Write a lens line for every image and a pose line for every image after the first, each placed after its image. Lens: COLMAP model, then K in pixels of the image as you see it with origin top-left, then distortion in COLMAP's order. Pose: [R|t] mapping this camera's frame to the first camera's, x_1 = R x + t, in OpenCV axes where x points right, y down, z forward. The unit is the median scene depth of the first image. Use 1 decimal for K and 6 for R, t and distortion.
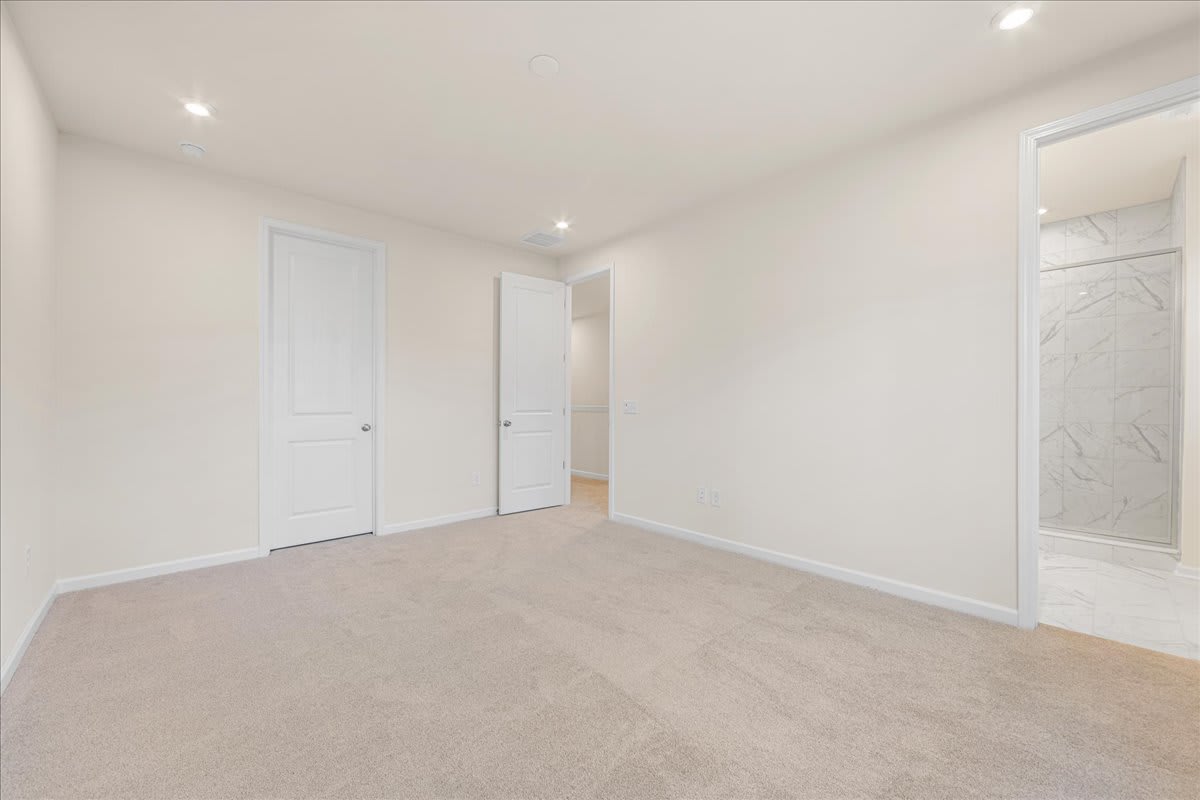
lens RADIAL K [[470.0, 0, 602.0], [0, 470.0, 401.3], [0, 0, 1]] dist [-0.003391, 0.000292]
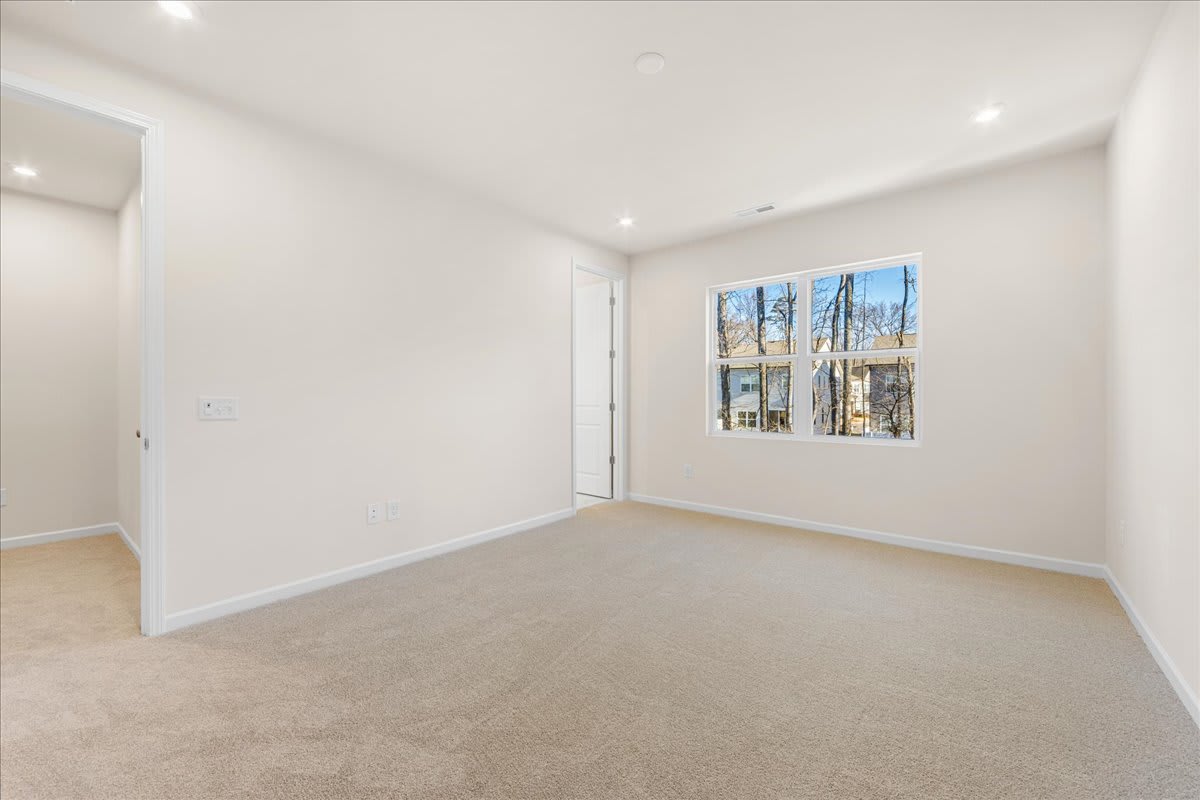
lens RADIAL K [[470.0, 0, 602.5], [0, 470.0, 398.7], [0, 0, 1]] dist [-0.003391, 0.000292]
pose [[-0.142816, 0.001931, 0.989747, -0.774479], [0.005134, 0.999986, -0.001210, 0.005493], [-0.989736, 0.004908, -0.142824, 0.873769]]
